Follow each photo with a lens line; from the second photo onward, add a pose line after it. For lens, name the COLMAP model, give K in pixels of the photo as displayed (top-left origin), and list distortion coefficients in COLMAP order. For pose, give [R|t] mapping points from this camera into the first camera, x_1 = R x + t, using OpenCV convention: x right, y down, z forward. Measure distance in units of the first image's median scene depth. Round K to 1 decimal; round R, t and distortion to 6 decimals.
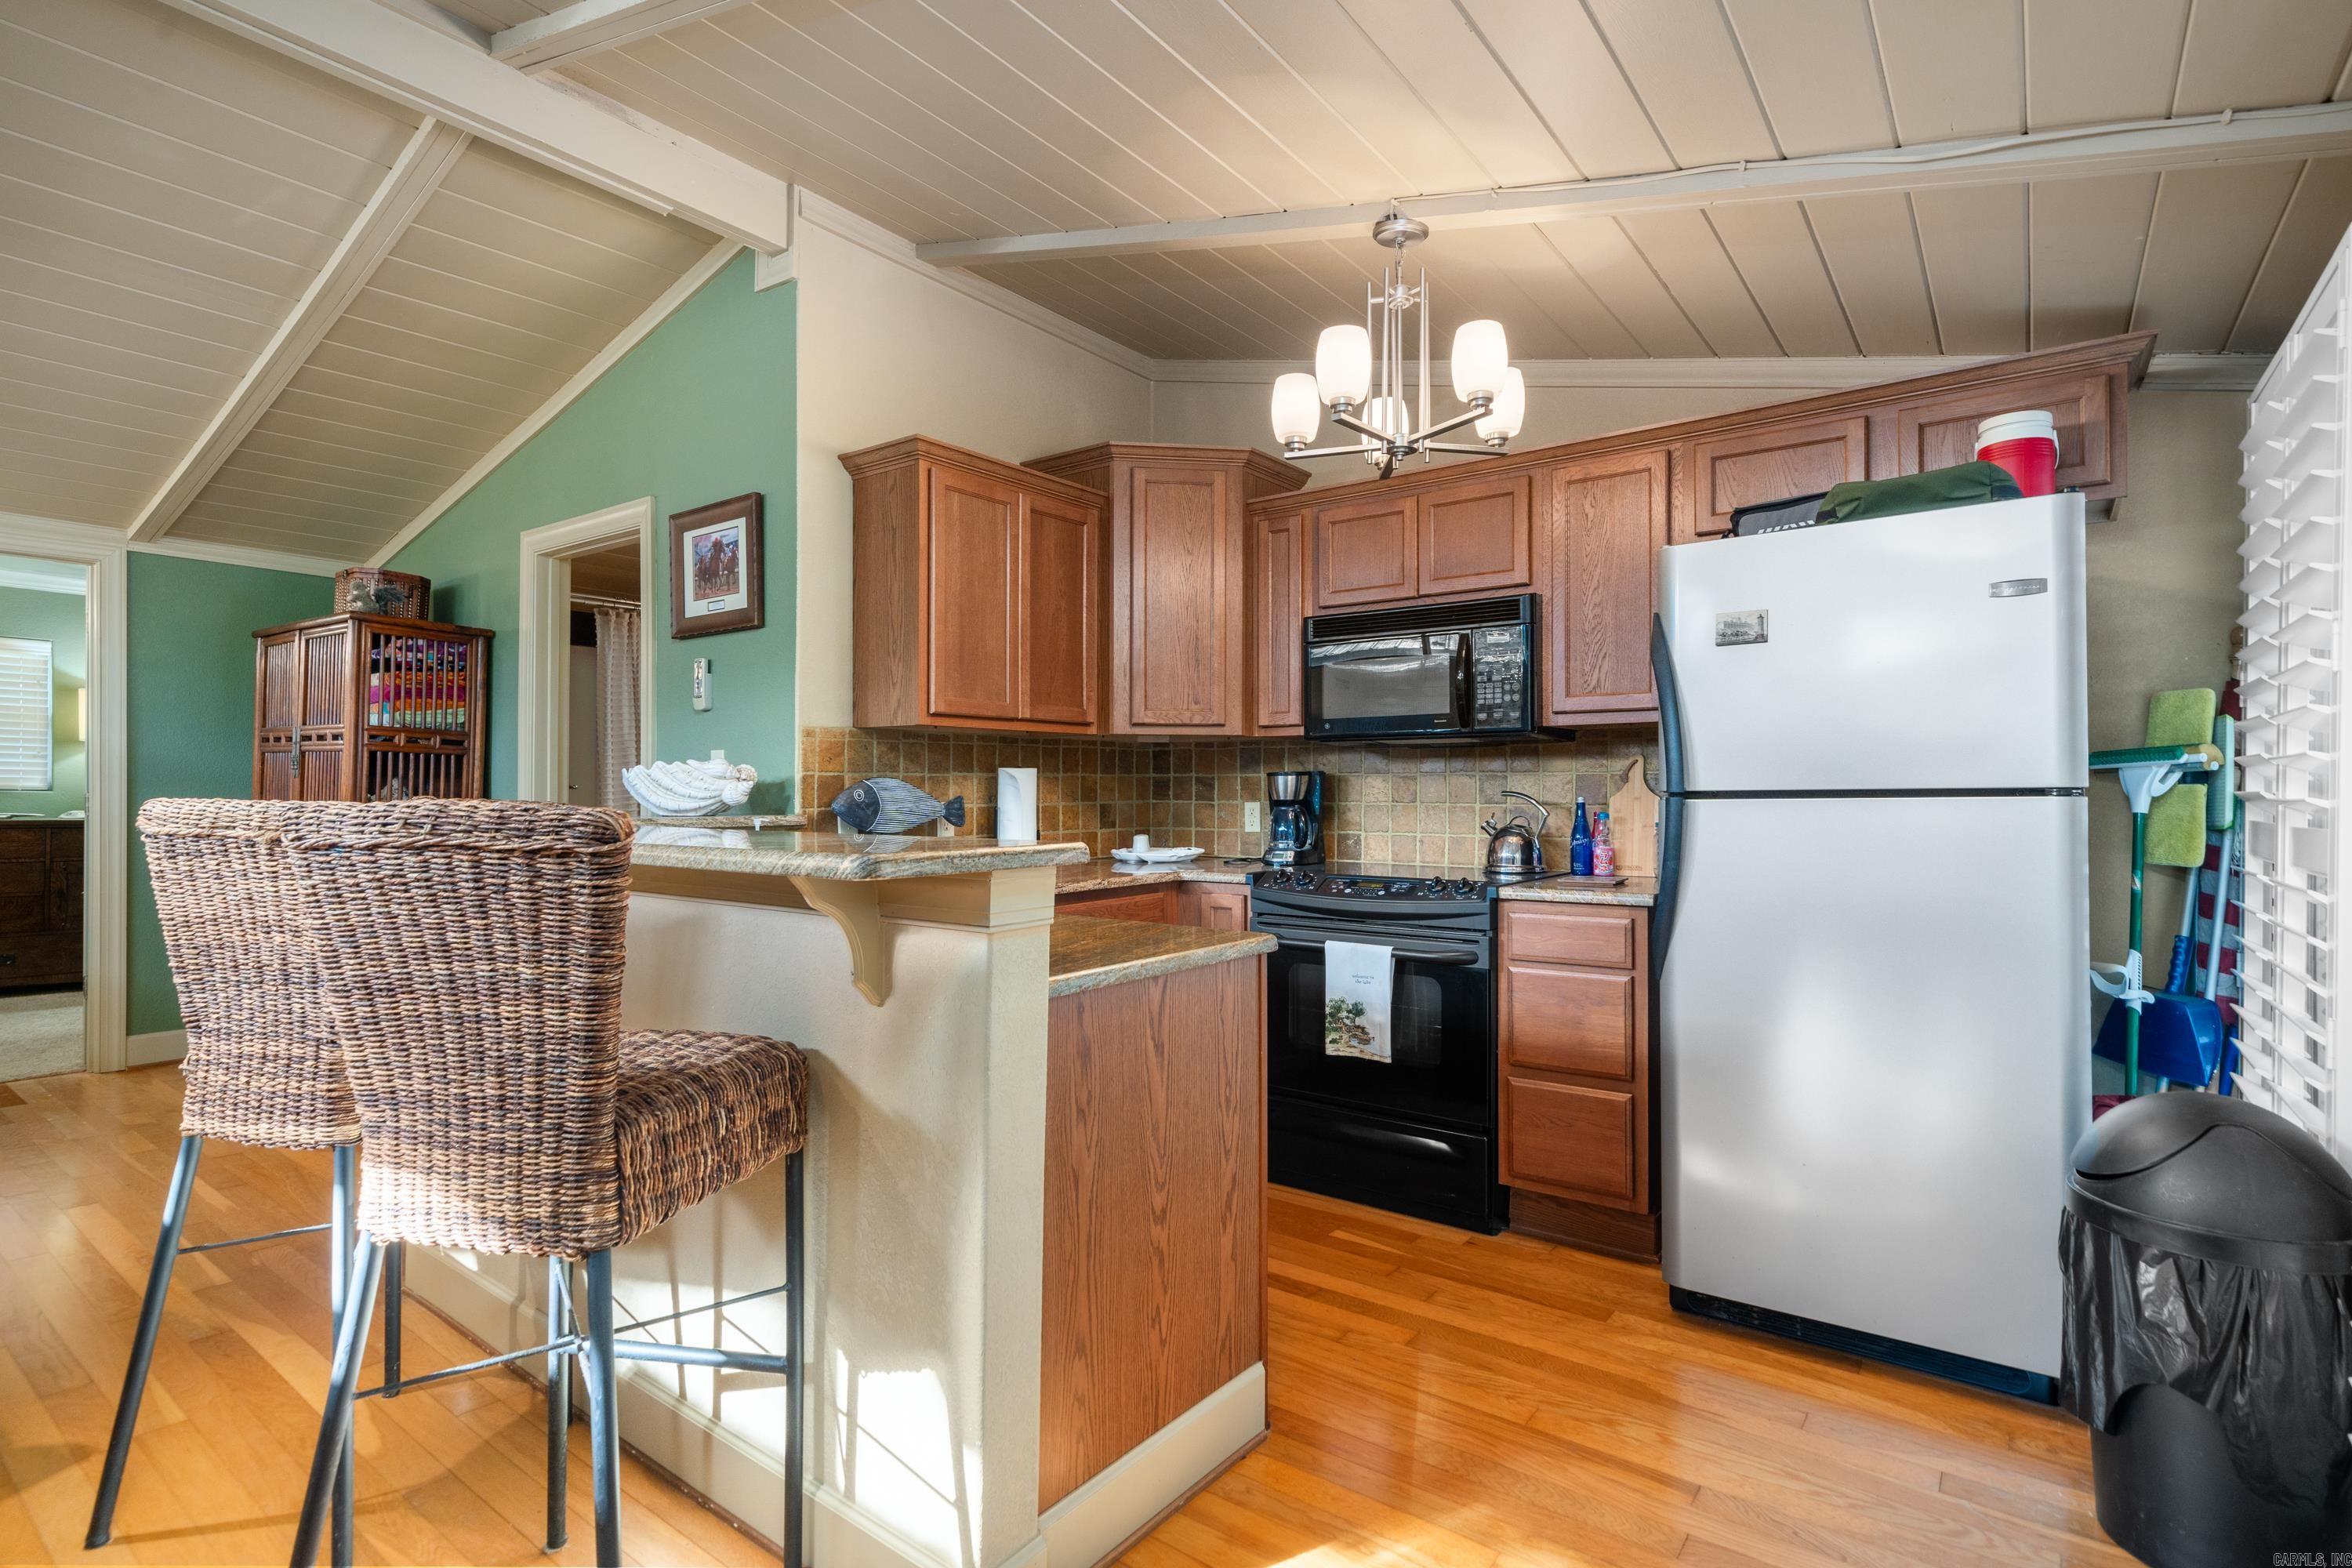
lens RADIAL K [[1141.4, 0, 1176.0], [0, 1141.4, 784.0], [0, 0, 1]] dist [0.008886, 0.000698]
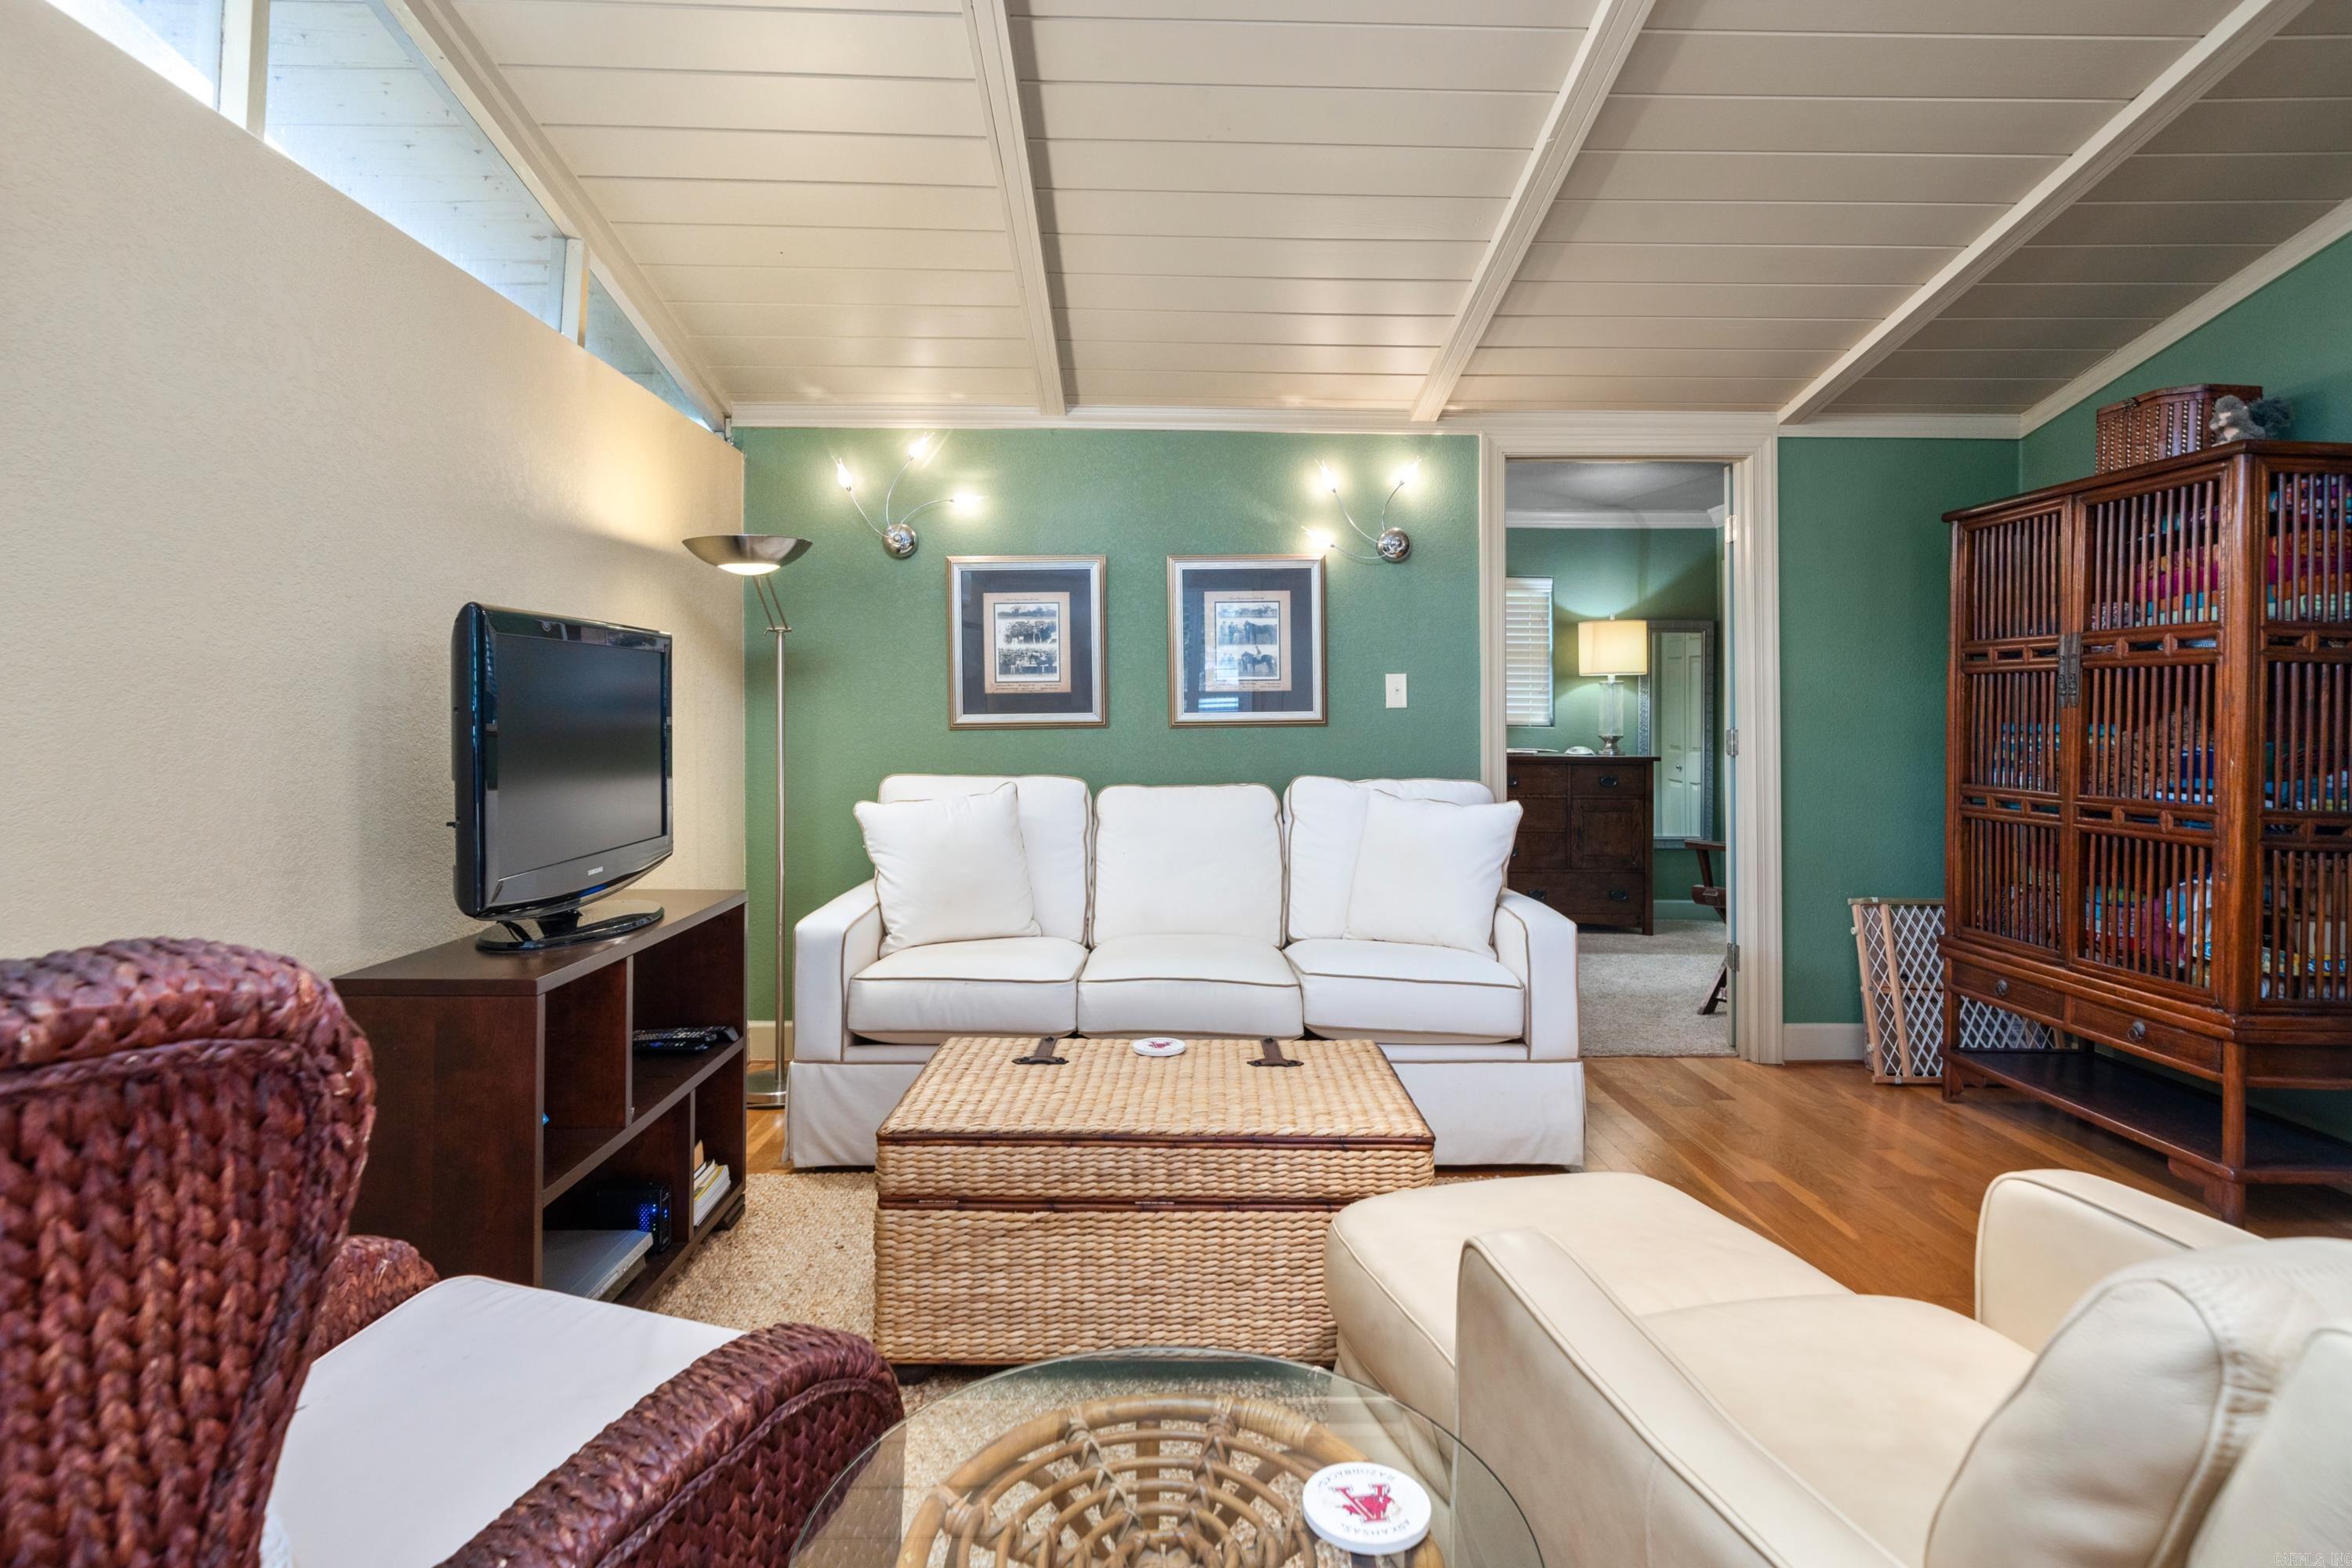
lens RADIAL K [[1200.5, 0, 1186.0], [0, 1200.5, 712.5], [0, 0, 1]] dist [0.001797, 0.000158]
pose [[0.645533, -0.013590, -0.763612, -0.666627], [0.011039, 0.999903, -0.008463, -0.002120], [0.763653, -0.002967, 0.645620, 0.142658]]
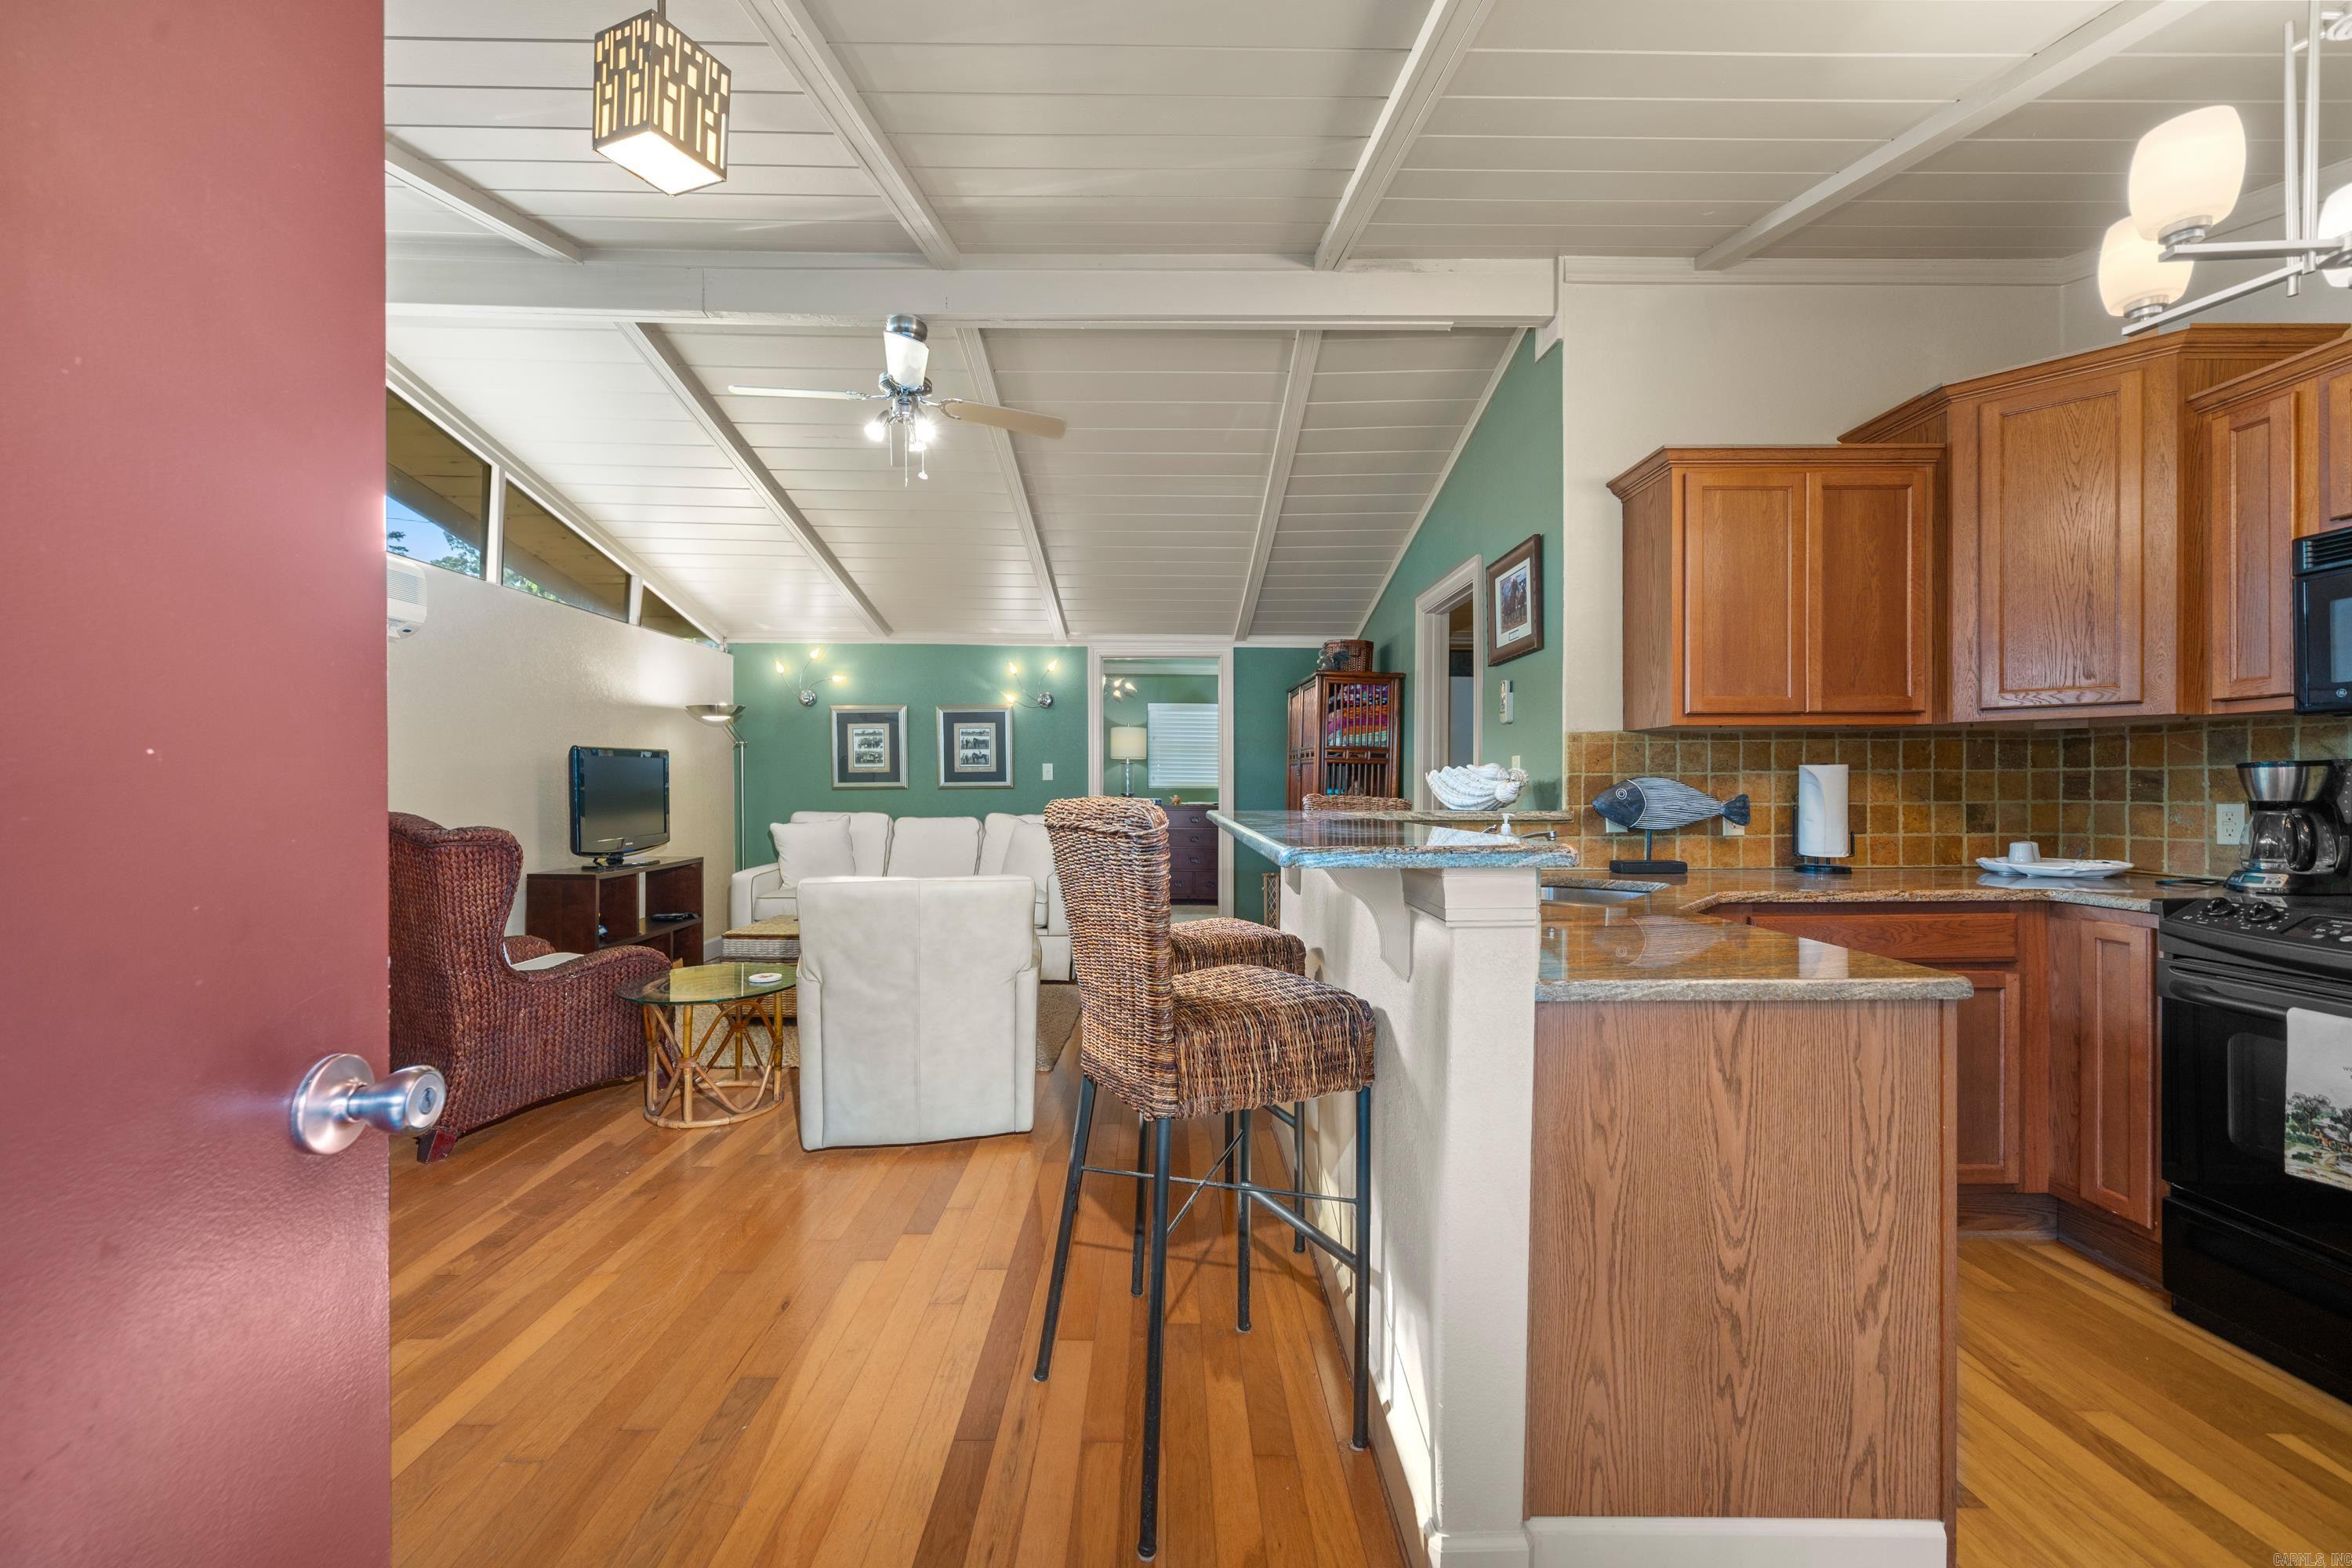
lens RADIAL K [[937.7, 0, 1176.0], [0, 937.7, 784.0], [0, 0, 1]] dist [0.001629, 0.000436]
pose [[0.612591, -0.006361, -0.790374, 0.153340], [0.007424, 0.999970, -0.002294, -0.000487], [0.790365, -0.004462, 0.612620, 0.114395]]
